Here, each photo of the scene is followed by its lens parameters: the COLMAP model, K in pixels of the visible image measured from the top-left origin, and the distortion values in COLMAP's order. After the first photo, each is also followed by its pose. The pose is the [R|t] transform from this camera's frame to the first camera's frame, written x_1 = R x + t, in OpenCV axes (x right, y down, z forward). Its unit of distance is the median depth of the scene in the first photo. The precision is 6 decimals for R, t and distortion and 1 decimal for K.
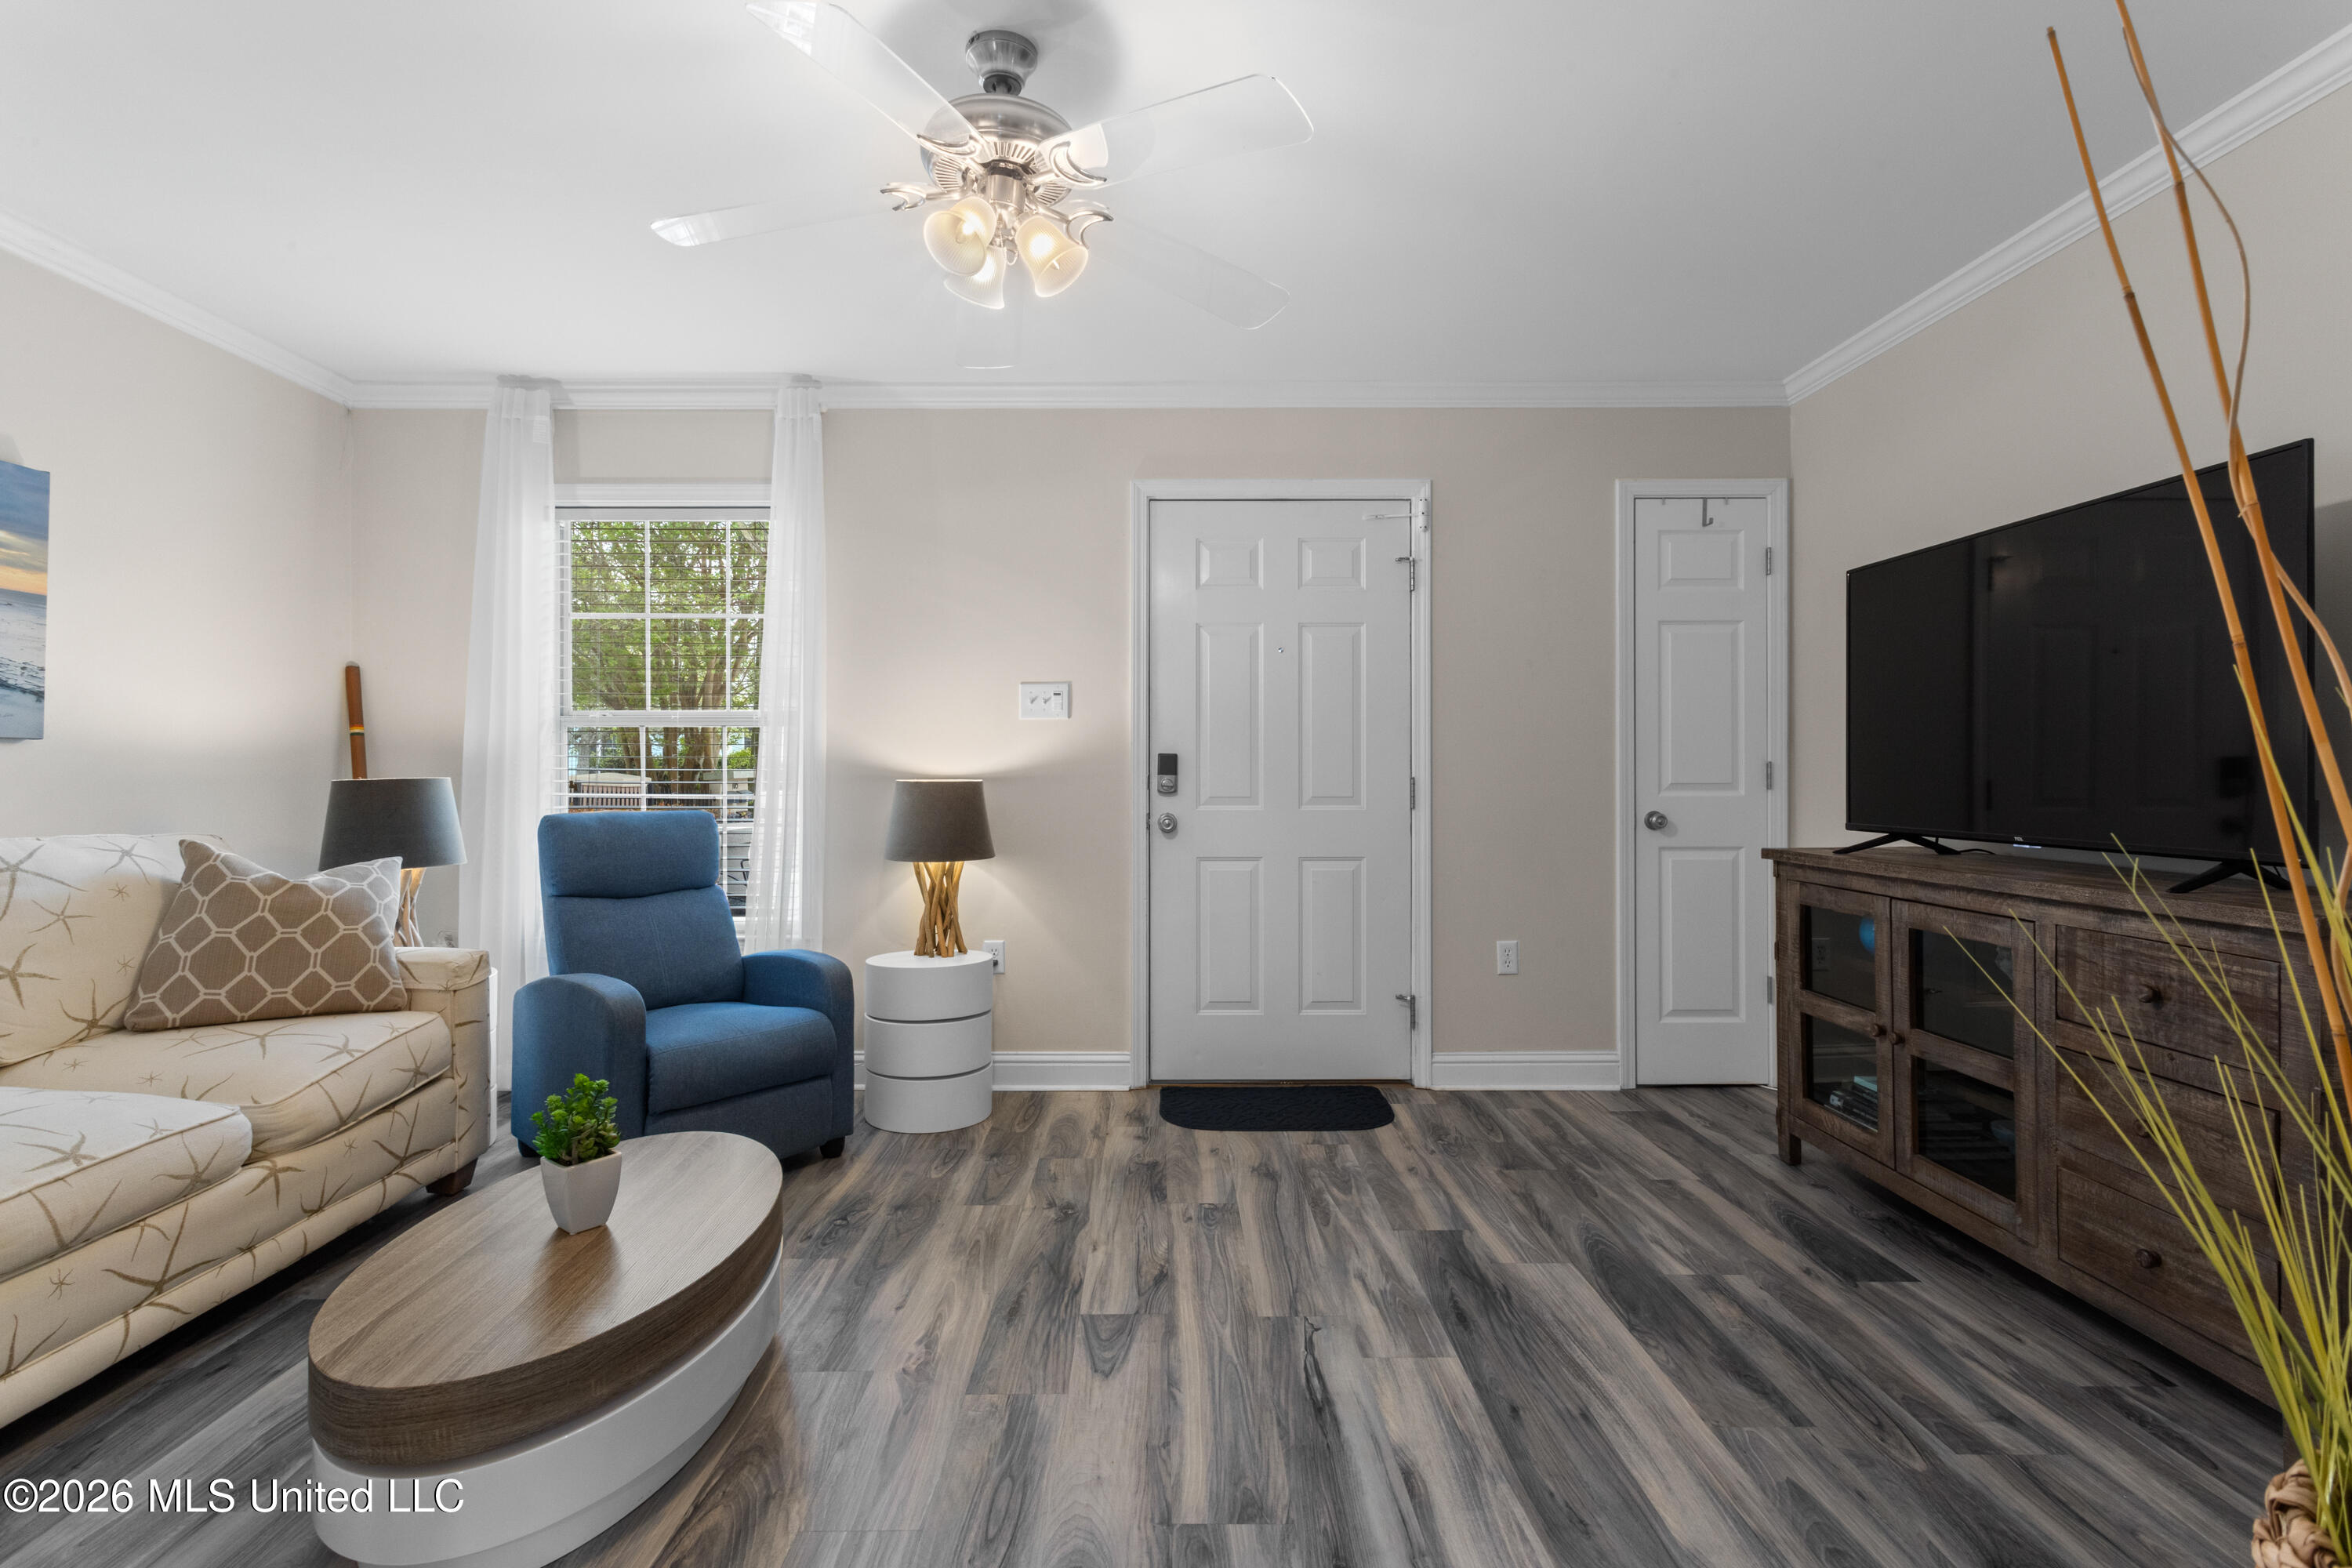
lens RADIAL K [[1113.4, 0, 1170.3], [0, 1113.4, 787.4], [0, 0, 1]] dist [-0.000878, 0.003350]
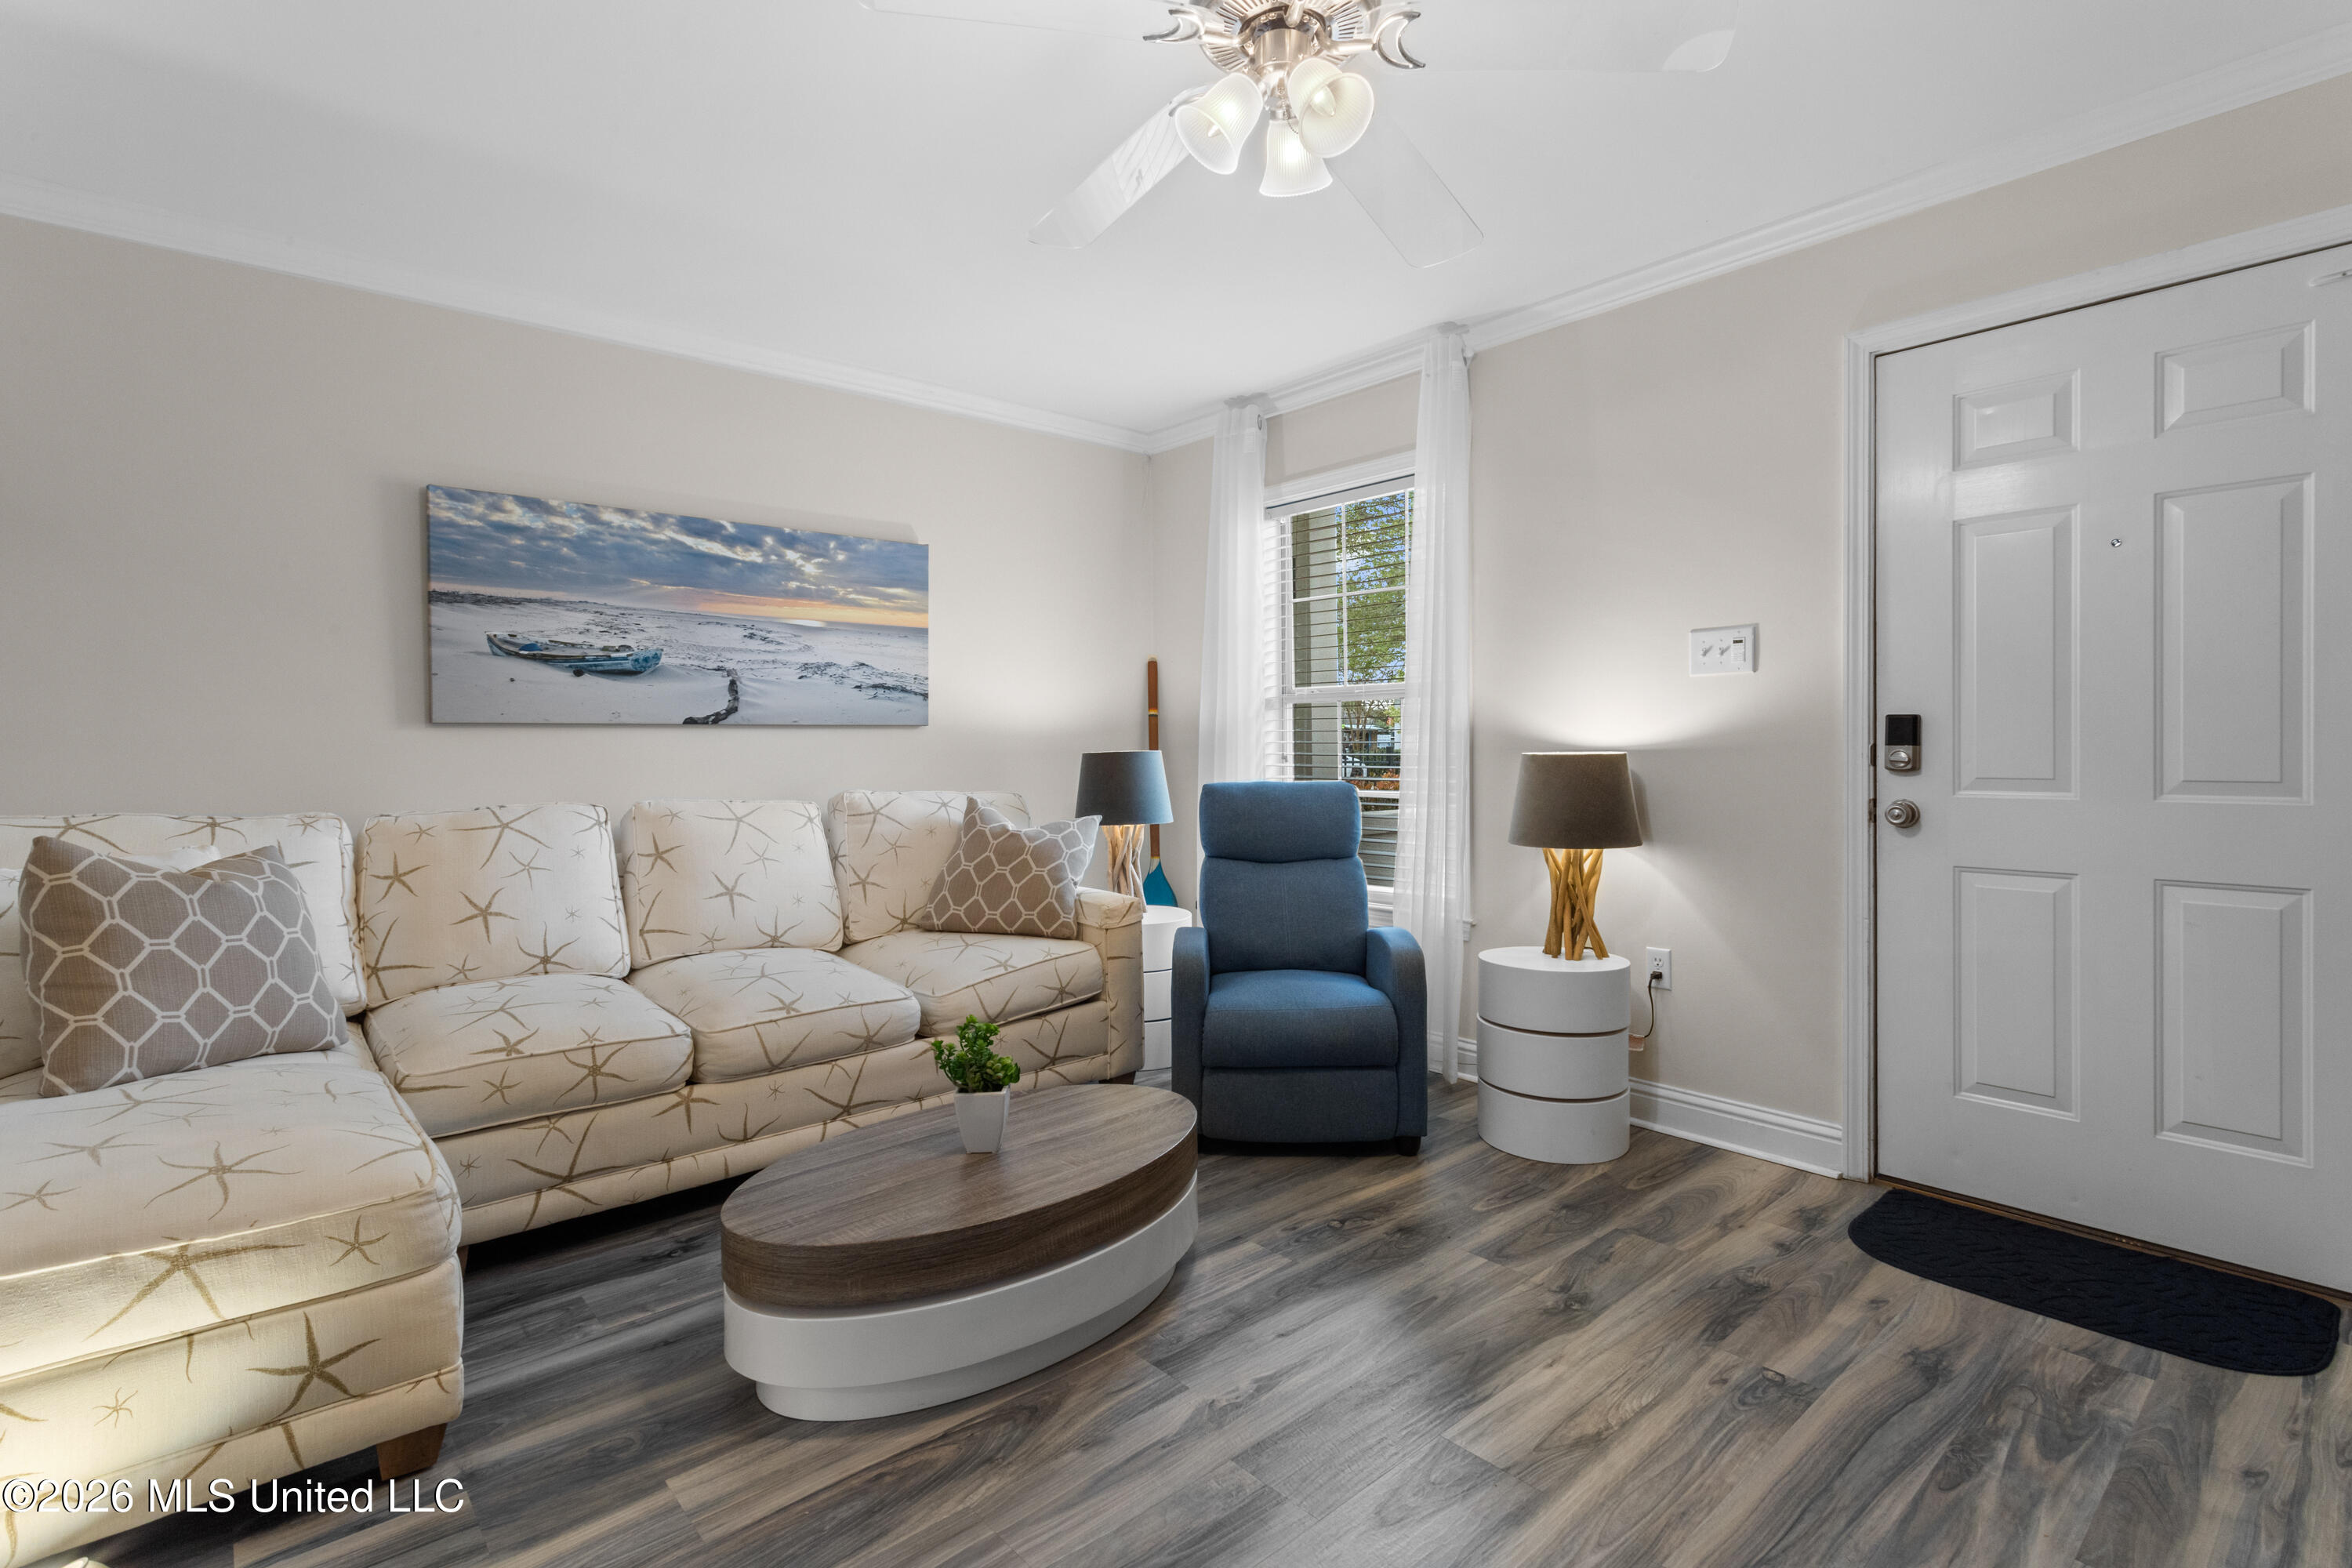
lens RADIAL K [[1113.4, 0, 1171.9], [0, 1113.4, 751.3], [0, 0, 1]] dist [-0.000878, 0.003350]
pose [[0.653017, -0.000610, -0.757343, 0.344689], [-0.001606, 0.999996, -0.002190, -0.006543], [0.757342, 0.002647, 0.653013, 0.301591]]
